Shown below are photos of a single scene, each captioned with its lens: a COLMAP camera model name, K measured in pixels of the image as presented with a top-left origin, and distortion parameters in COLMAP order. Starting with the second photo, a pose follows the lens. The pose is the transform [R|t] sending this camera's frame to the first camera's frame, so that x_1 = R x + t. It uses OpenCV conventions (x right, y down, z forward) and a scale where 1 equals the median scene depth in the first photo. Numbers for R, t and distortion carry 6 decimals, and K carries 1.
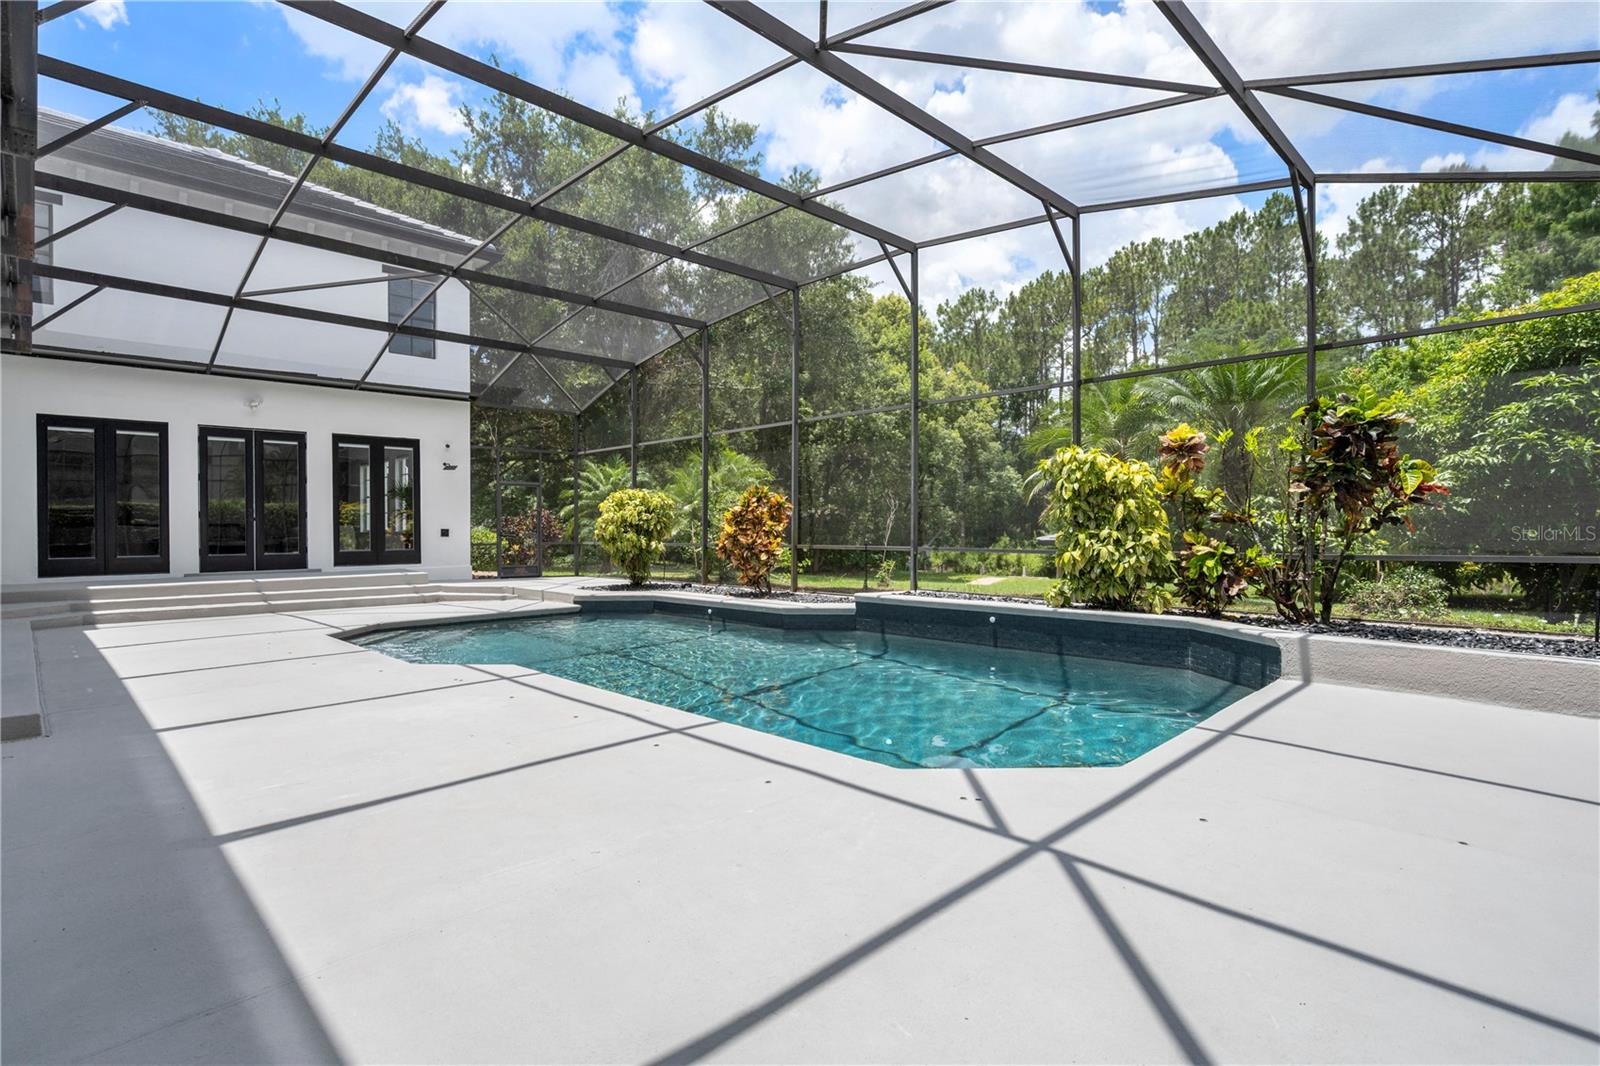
lens RADIAL K [[799.4, 0, 799.1], [0, 799.4, 537.3], [0, 0, 1]] dist [0.006965, 0.000378]
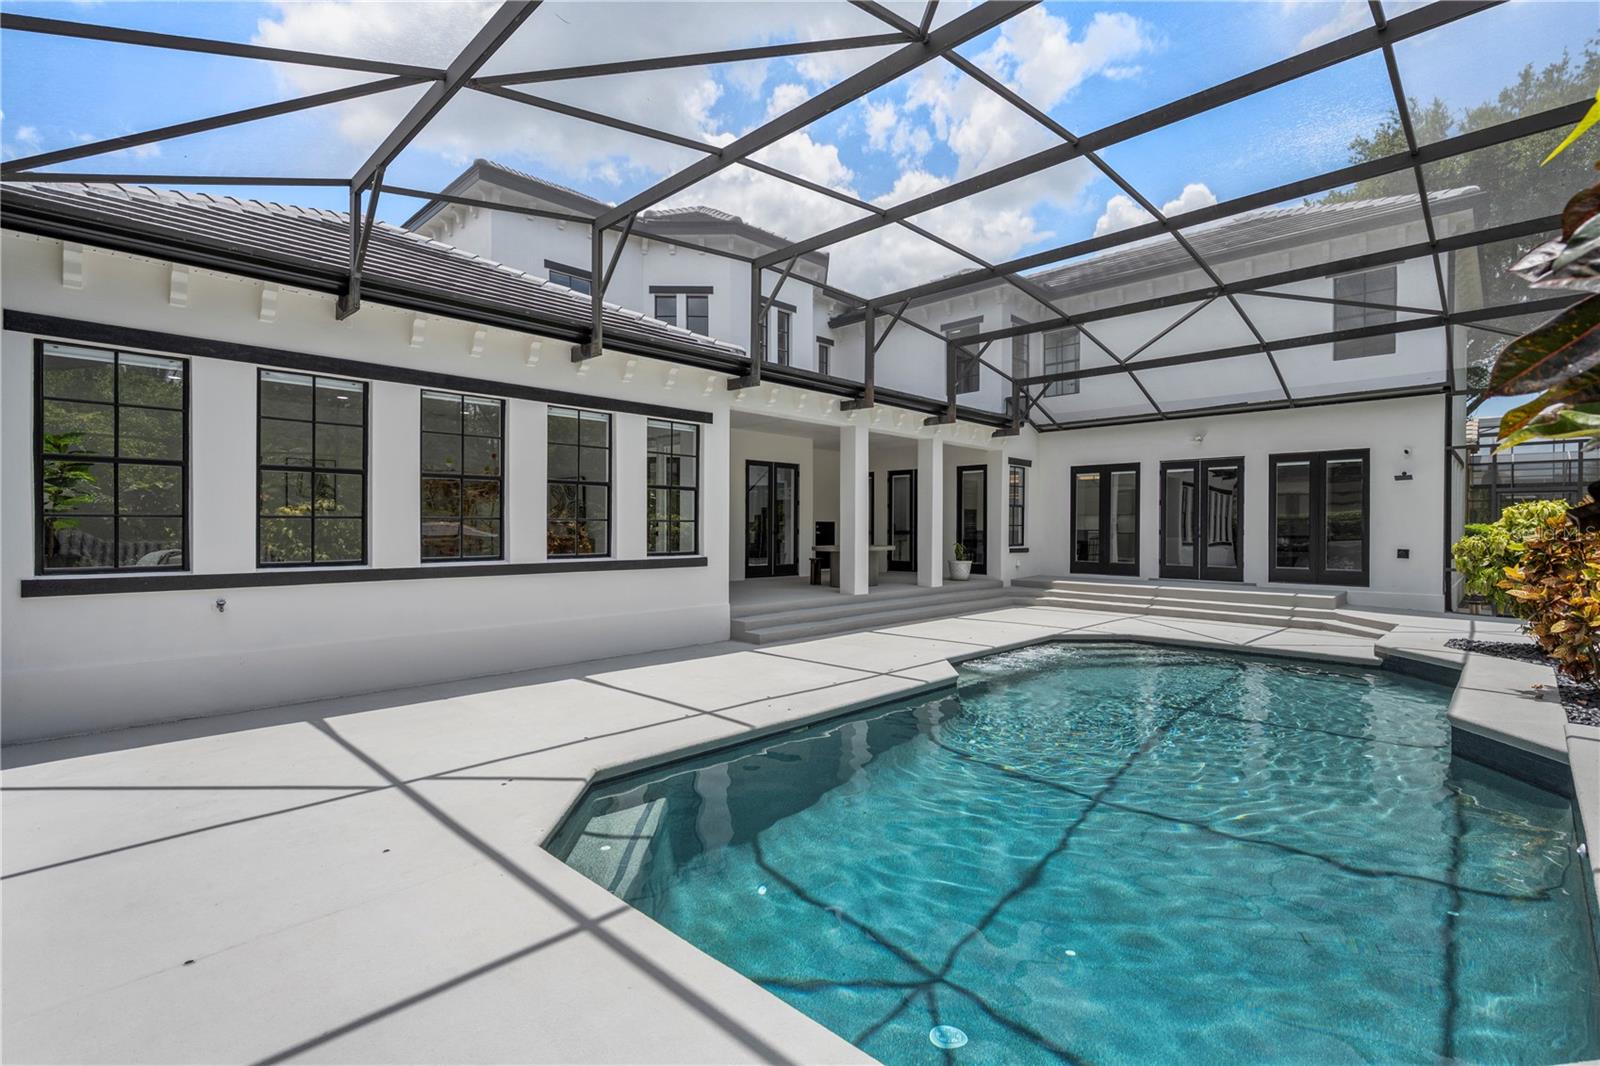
lens RADIAL K [[740.8, 0, 800.1], [0, 740.8, 532.7], [0, 0, 1]] dist [-0.033187, -0.000248]
pose [[0.038795, -0.001418, -0.999246, 0.350337], [-0.024260, 0.999703, -0.002360, -0.011269], [0.998953, 0.024333, 0.038749, 0.364926]]
